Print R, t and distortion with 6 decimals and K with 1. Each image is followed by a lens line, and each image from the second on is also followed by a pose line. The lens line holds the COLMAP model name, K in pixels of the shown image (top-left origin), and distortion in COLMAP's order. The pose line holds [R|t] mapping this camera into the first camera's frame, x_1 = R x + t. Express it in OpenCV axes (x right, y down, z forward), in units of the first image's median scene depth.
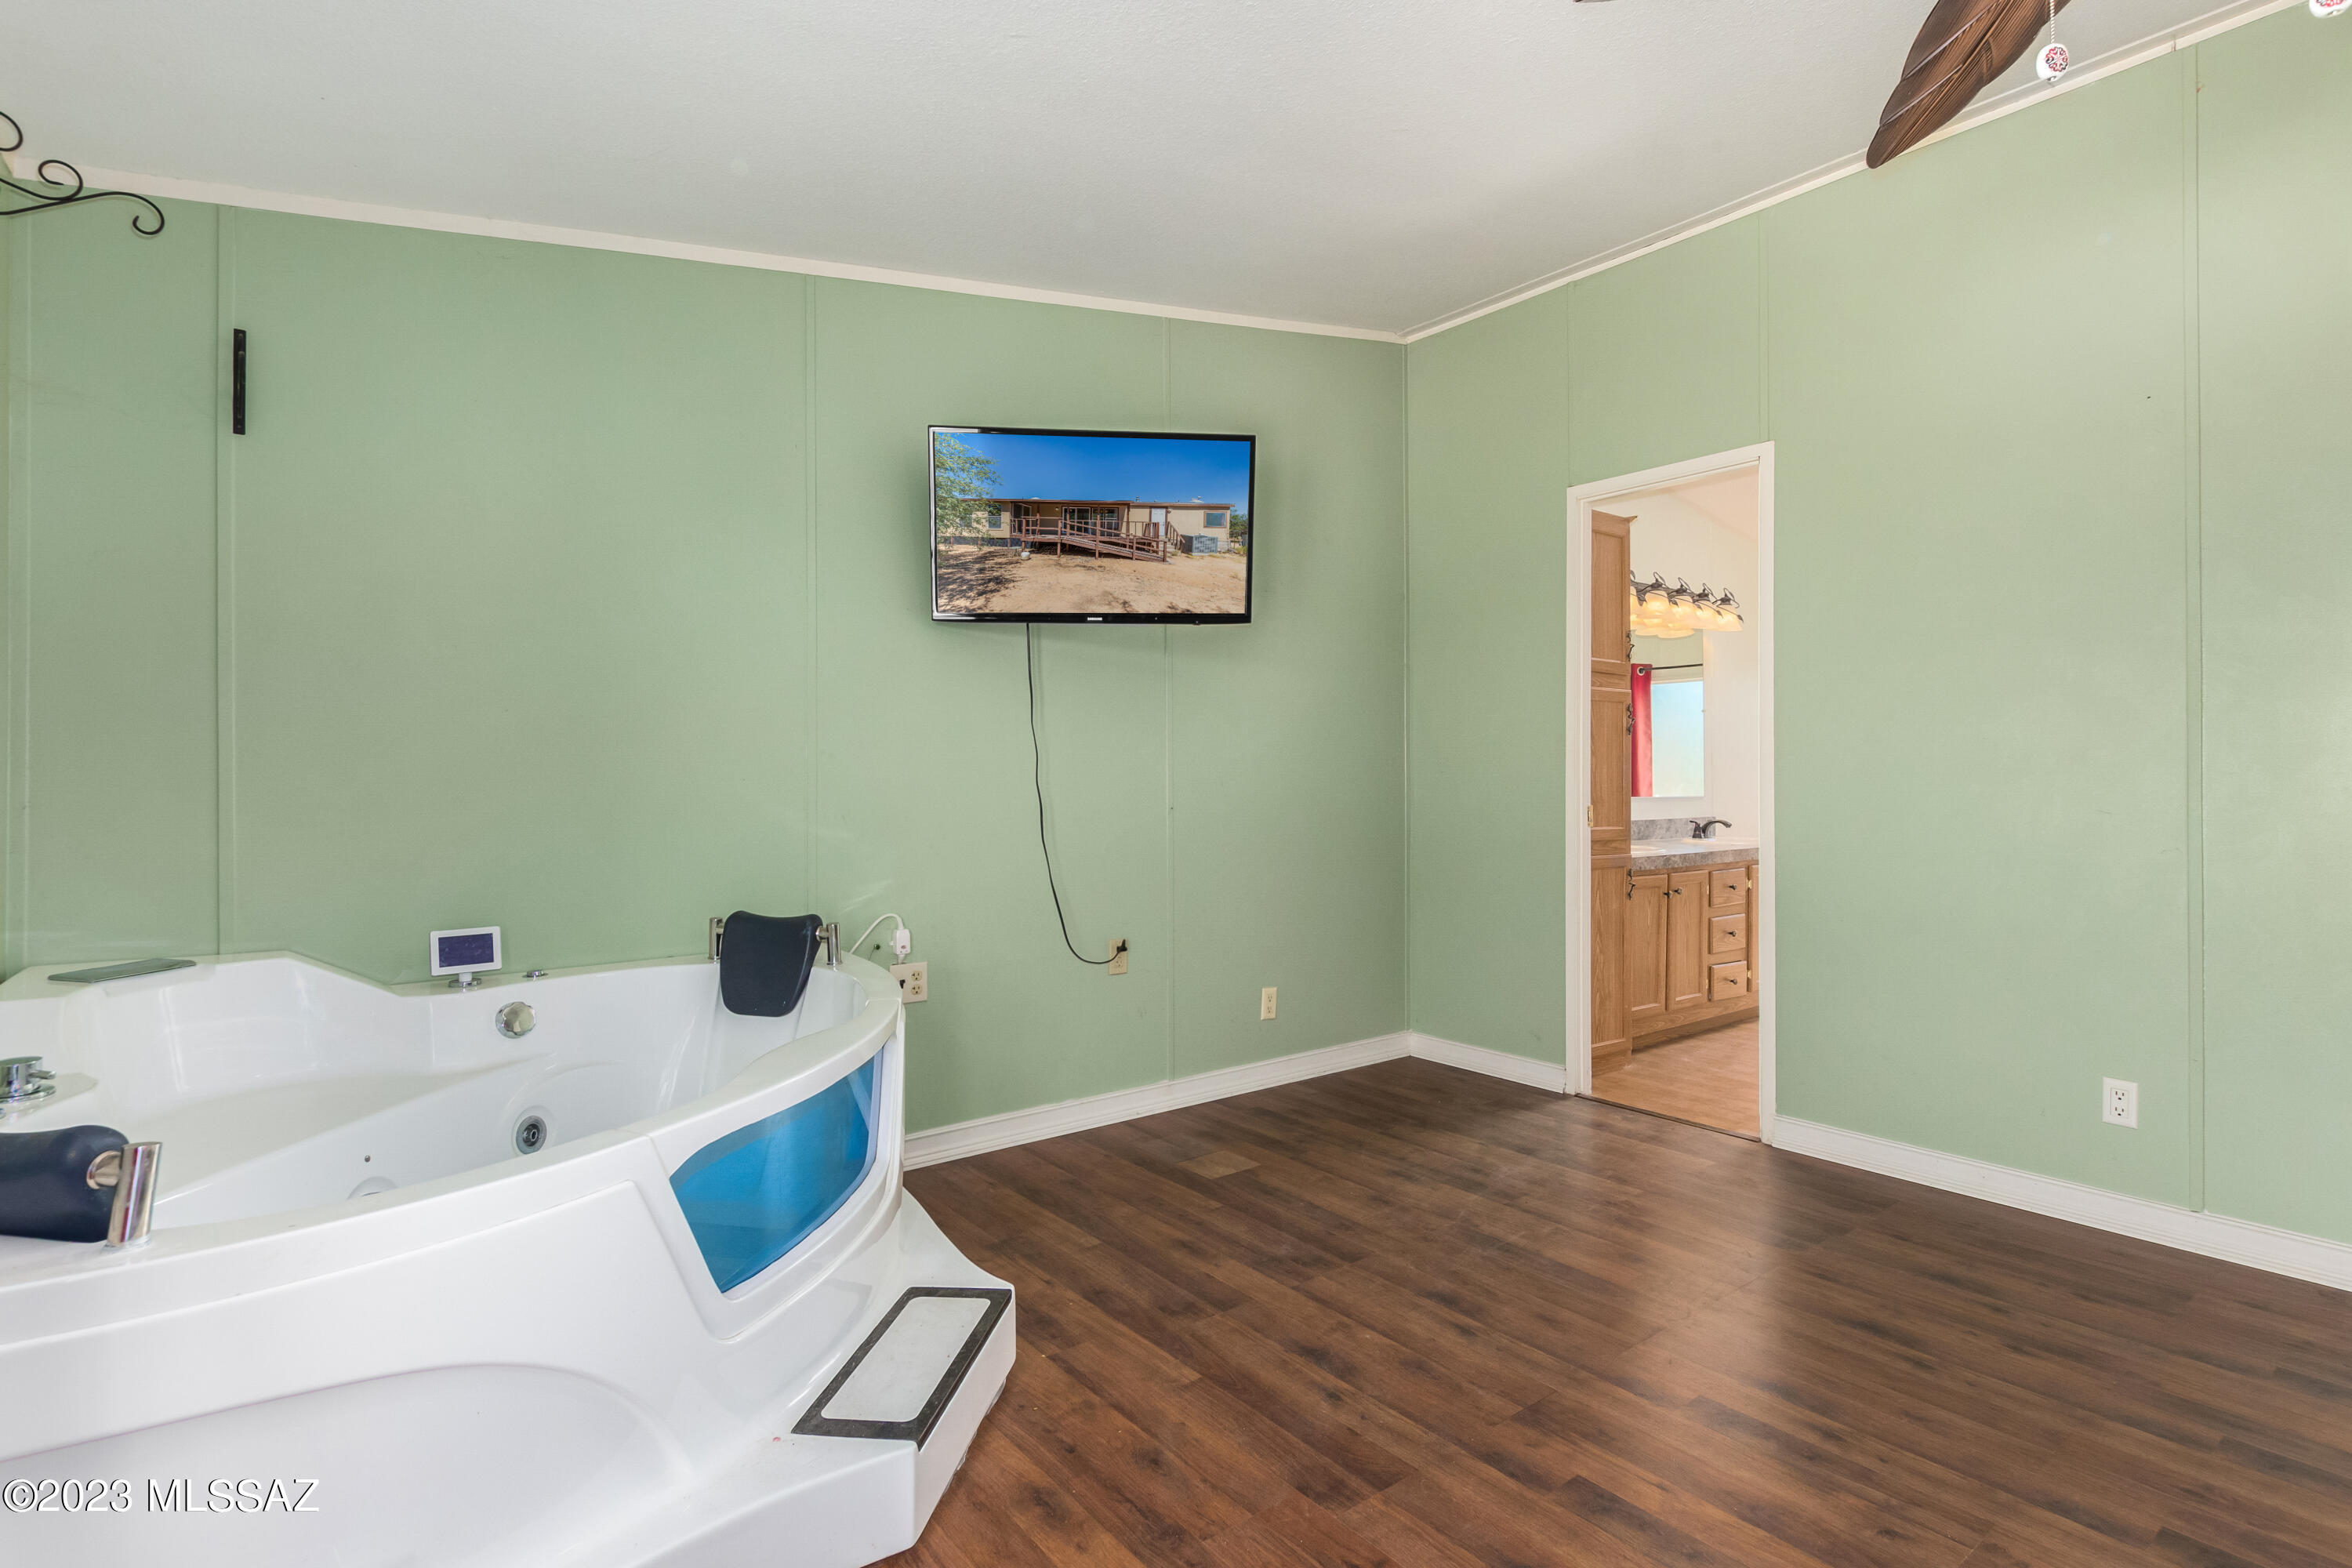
lens RADIAL K [[1133.1, 0, 1173.8], [0, 1133.1, 739.2], [0, 0, 1]] dist [0.002127, -0.000786]
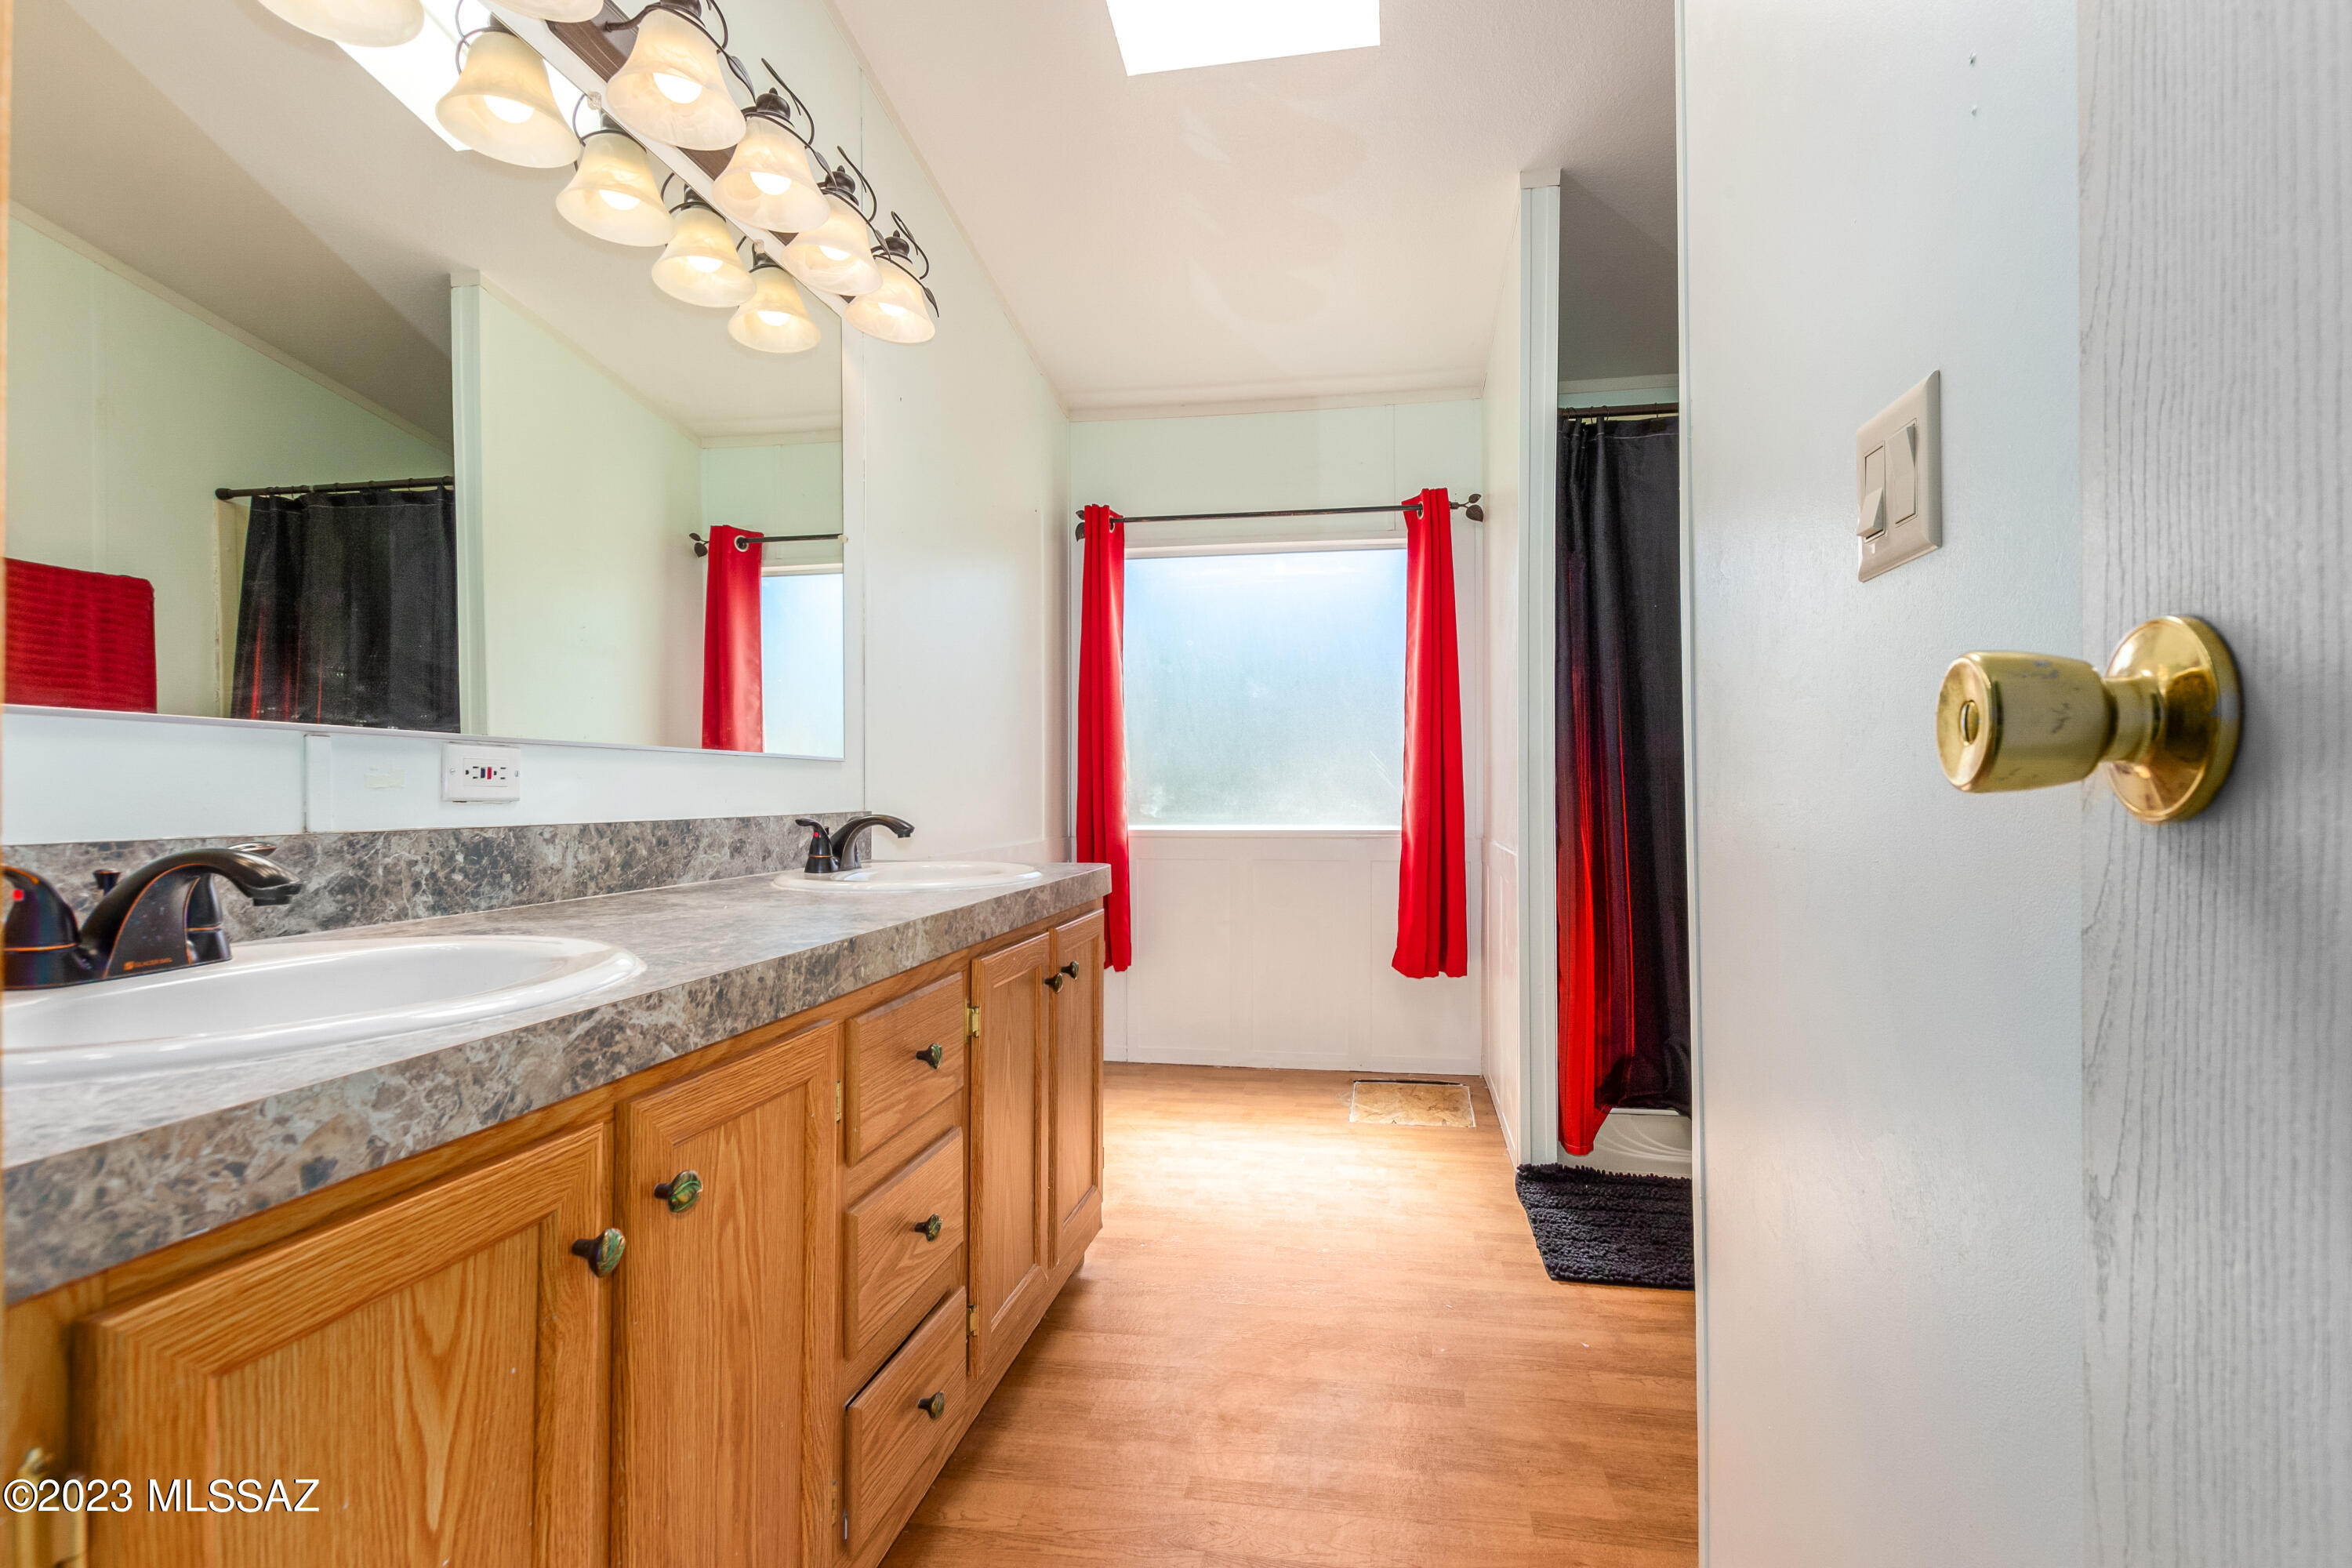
lens RADIAL K [[1076.1, 0, 1183.6], [0, 1076.1, 787.4], [0, 0, 1]] dist [0.009574, -0.006907]
pose [[0.750252, -0.005755, 0.661127, 0.365591], [-0.013844, 0.999606, 0.024411, 0.058284], [-0.661007, -0.027467, 0.749877, 0.760987]]
